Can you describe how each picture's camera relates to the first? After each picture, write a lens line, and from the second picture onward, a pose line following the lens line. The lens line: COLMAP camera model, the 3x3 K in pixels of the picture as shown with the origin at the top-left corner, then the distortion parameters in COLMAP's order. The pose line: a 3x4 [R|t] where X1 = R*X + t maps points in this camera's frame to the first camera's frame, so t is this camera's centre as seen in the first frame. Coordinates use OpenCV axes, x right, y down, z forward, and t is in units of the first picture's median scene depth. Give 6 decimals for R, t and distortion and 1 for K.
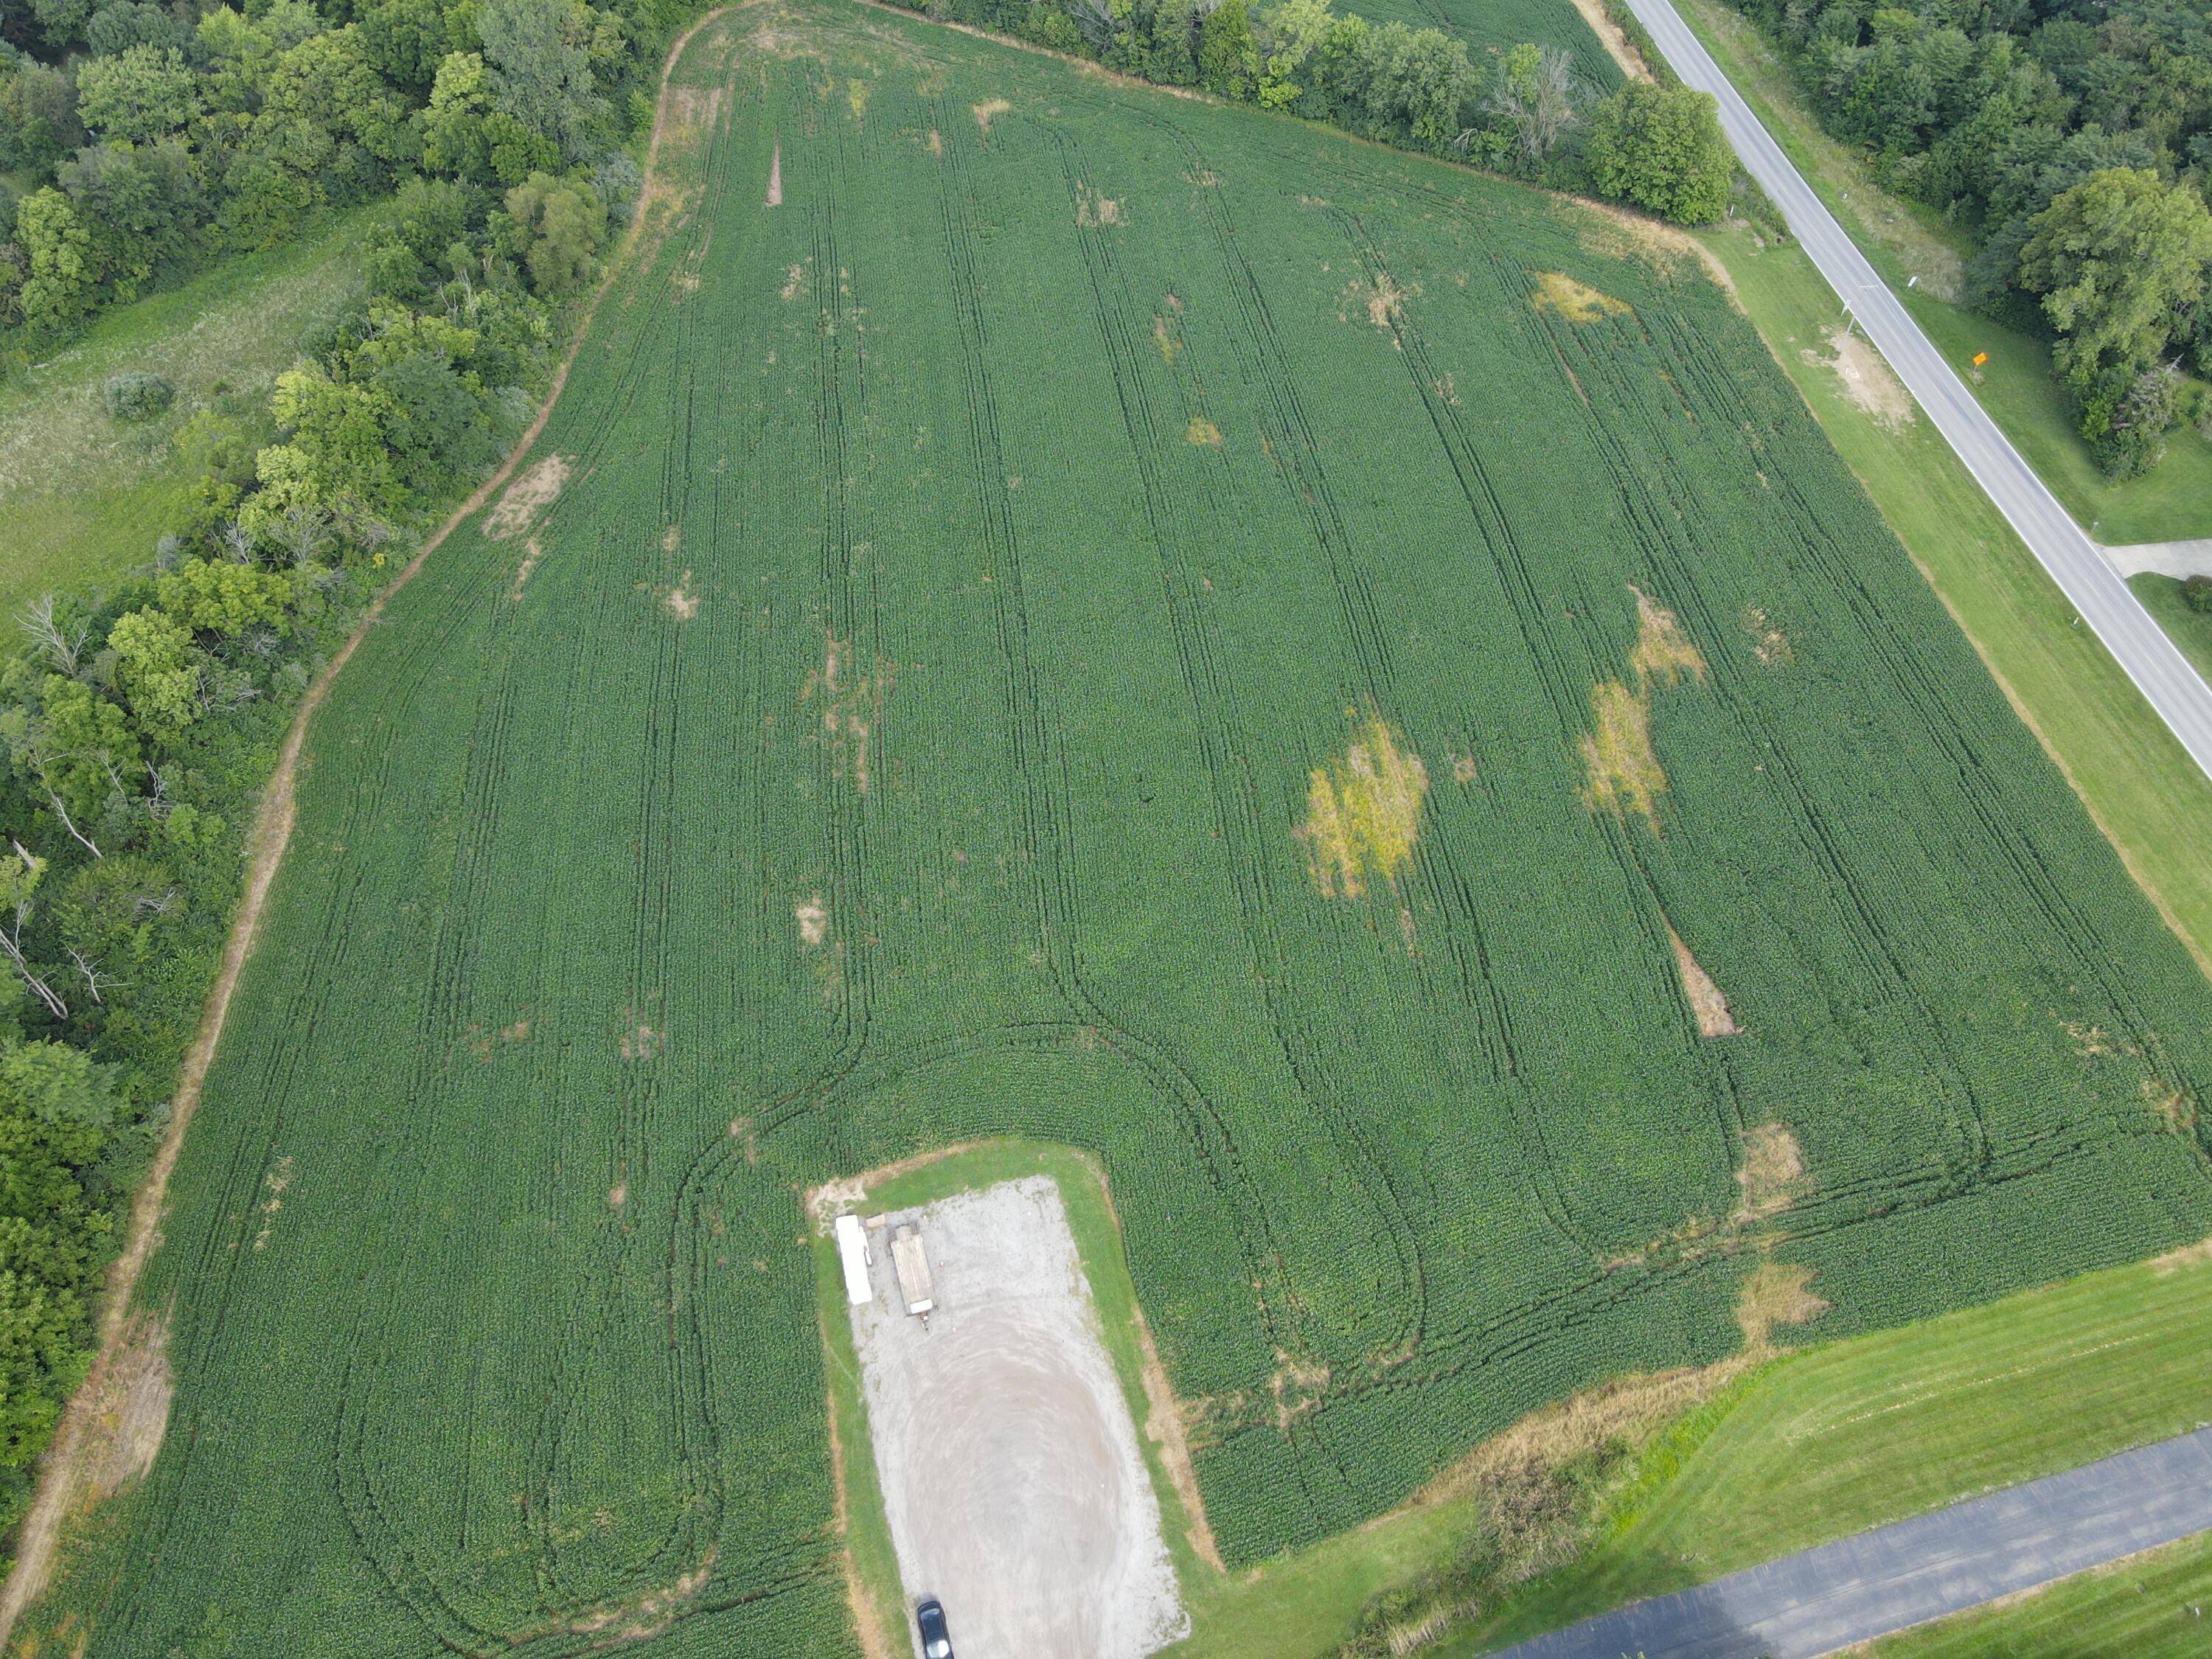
lens RADIAL K [[1644.7, 0, 1106.0], [0, 1644.7, 829.5], [0, 0, 1]] dist [0.014395, 0.006600]
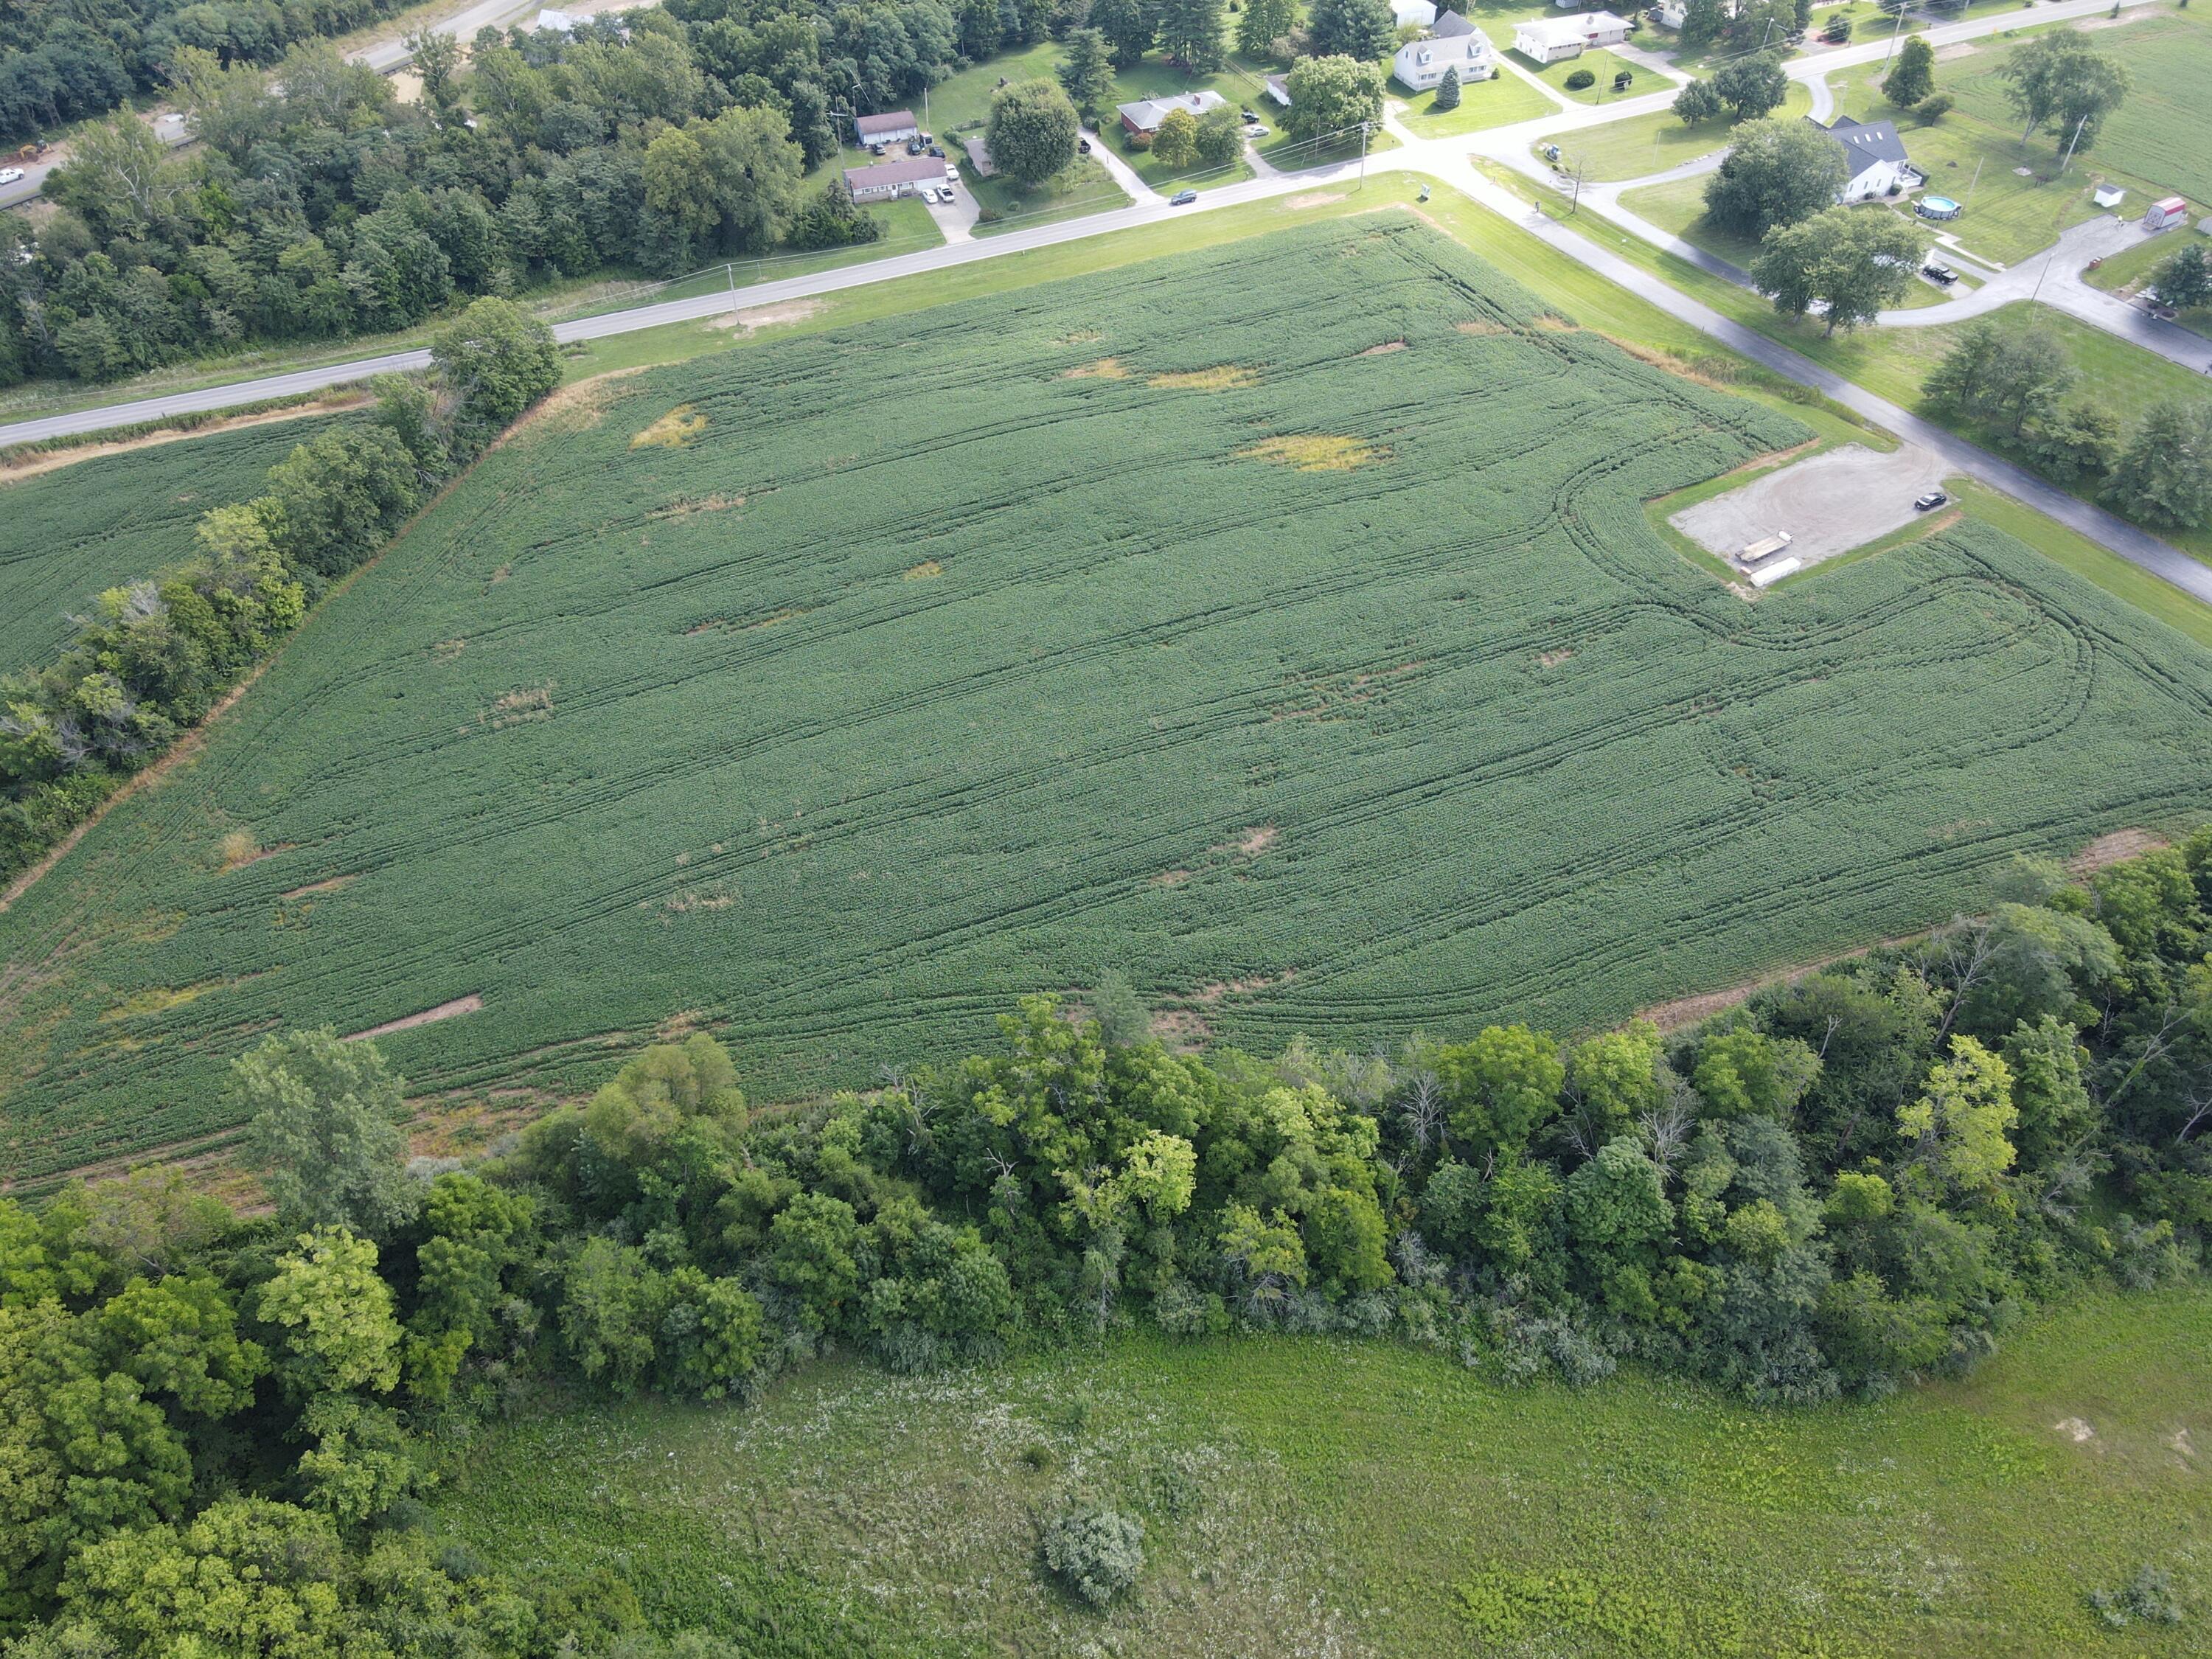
lens RADIAL K [[1633.9, 0, 1108.0], [0, 1633.9, 841.1], [0, 0, 1]] dist [0.002424, 0.026406]
pose [[-0.241308, -0.669890, 0.702152, -1.063705], [0.763668, 0.315378, 0.563336, -0.873347], [-0.598817, 0.672149, 0.435470, 0.702788]]
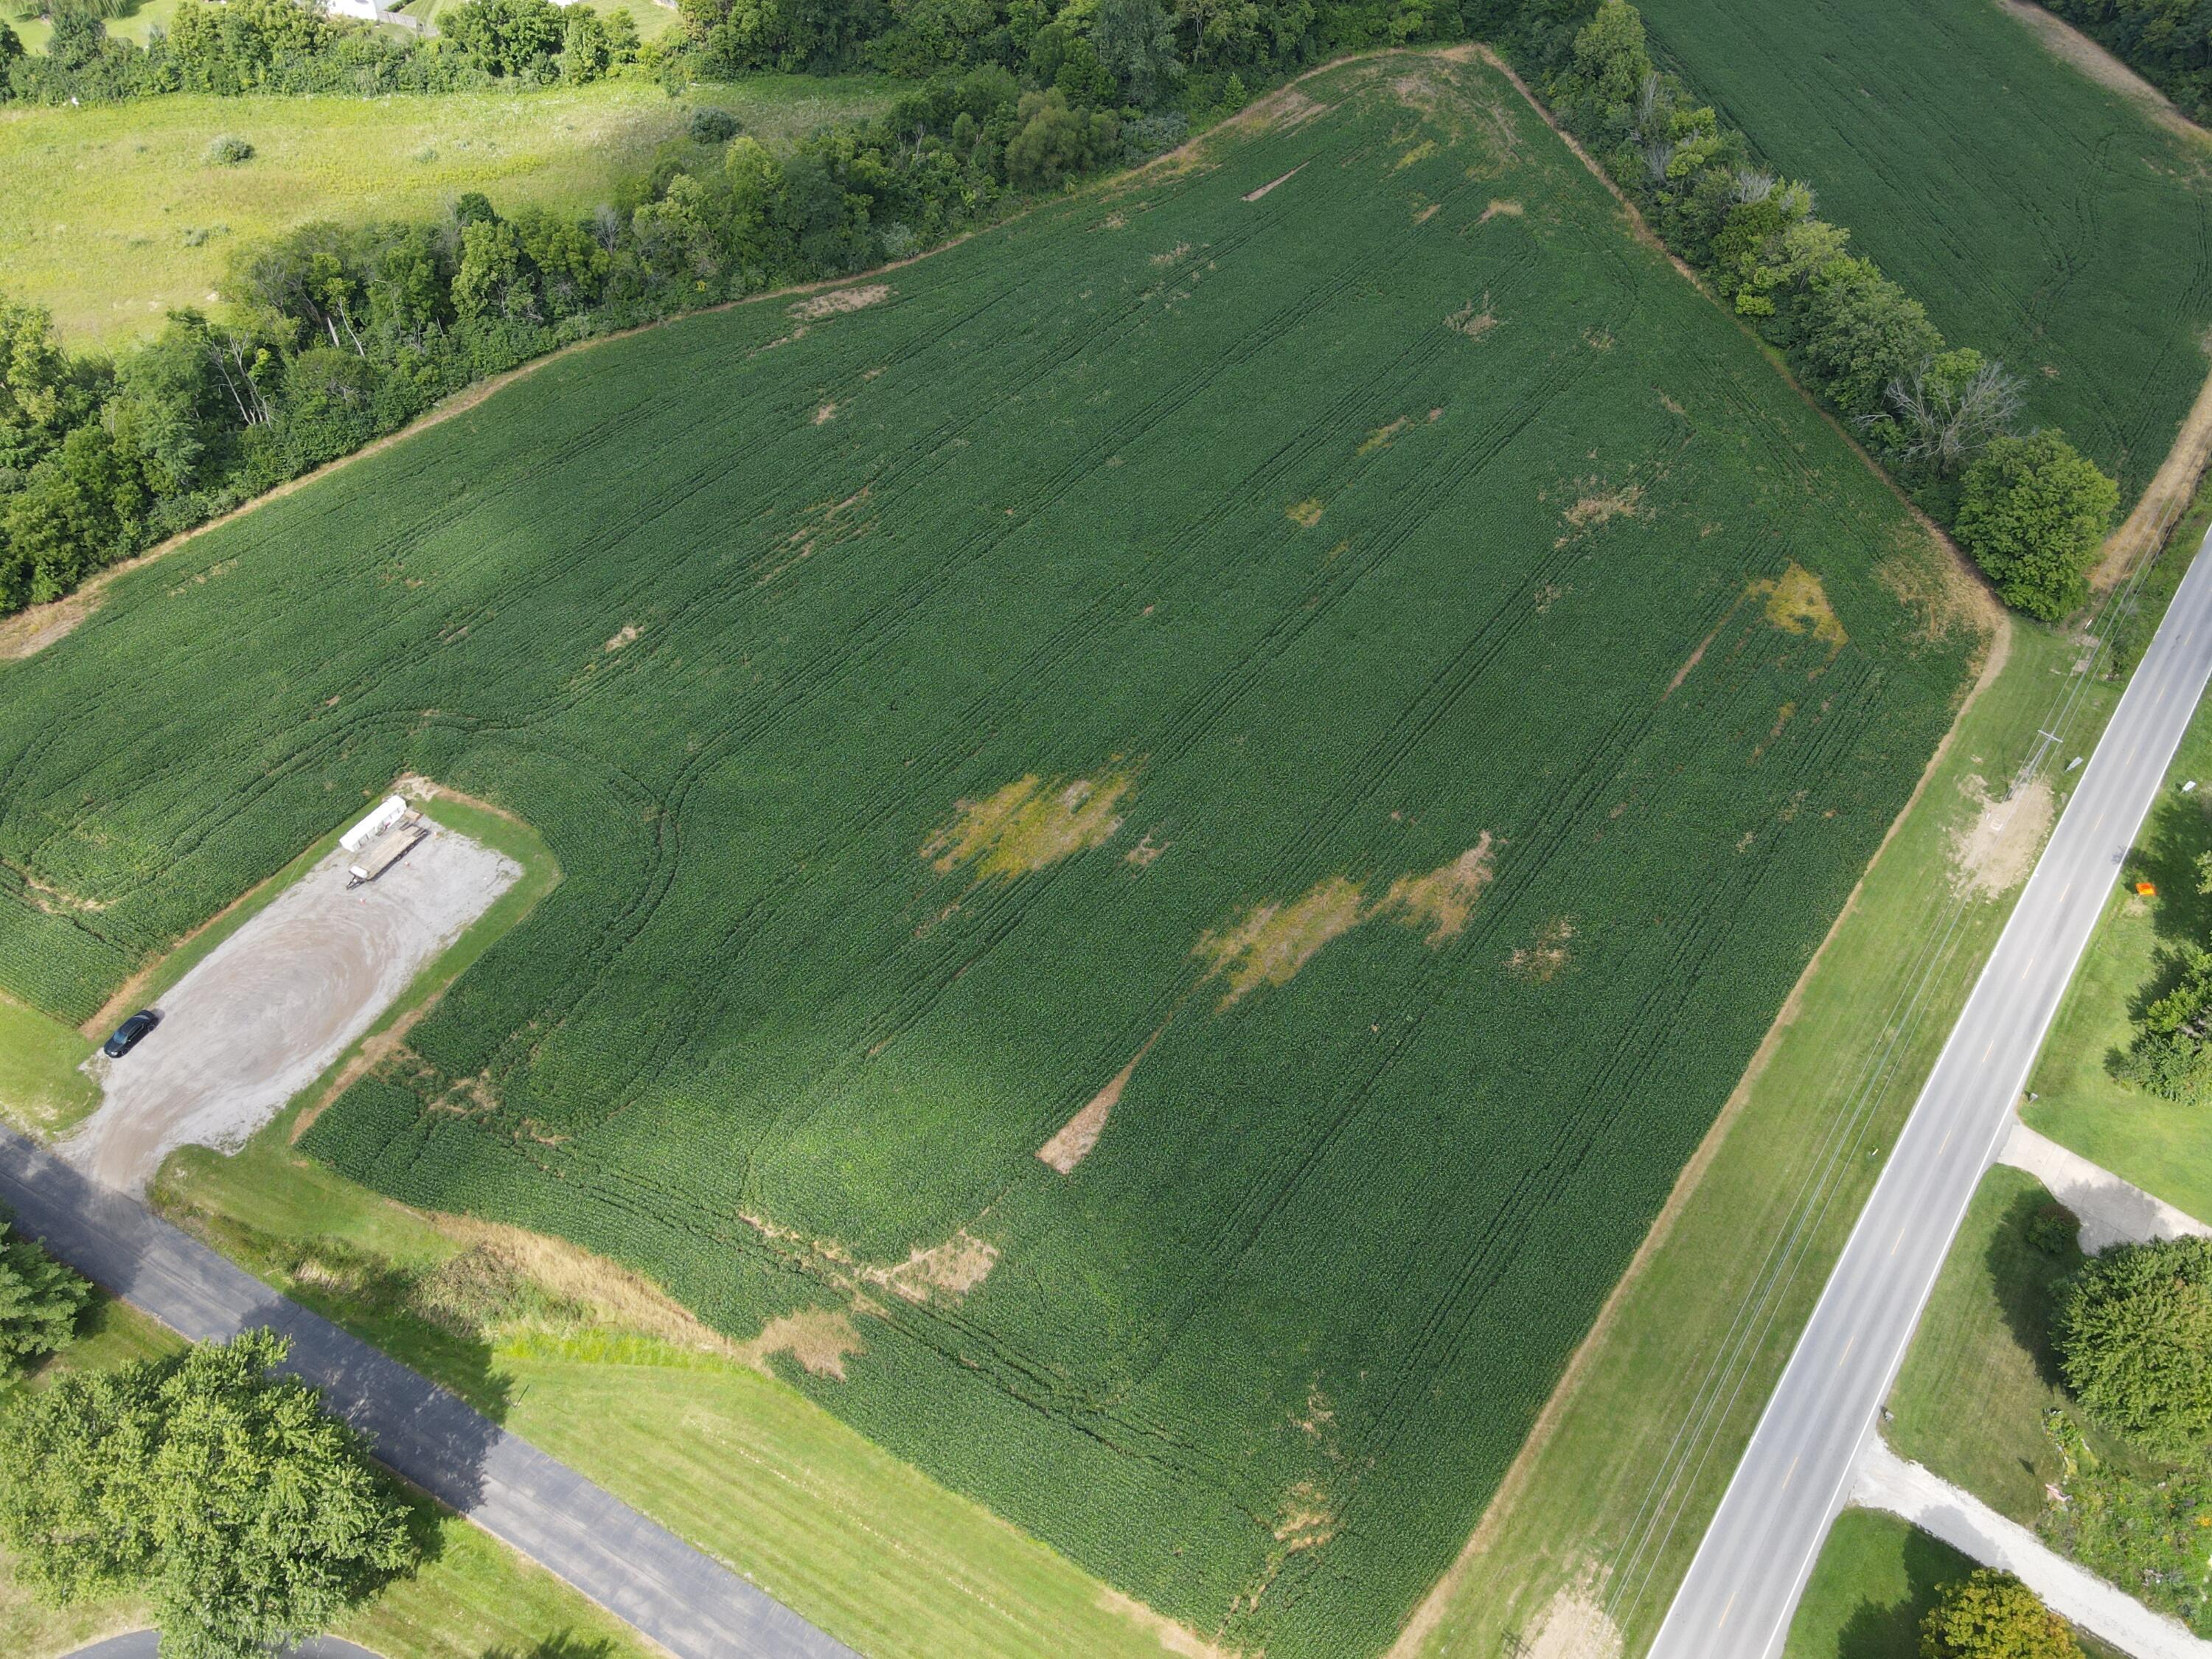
lens RADIAL K [[1644.7, 0, 1106.0], [0, 1644.7, 829.5], [0, 0, 1]] dist [0.014395, 0.006600]
pose [[0.712479, 0.539102, -0.449157, 0.657351], [-0.557542, 0.823594, 0.104116, -0.143975], [0.426052, 0.176243, 0.887366, 0.098483]]
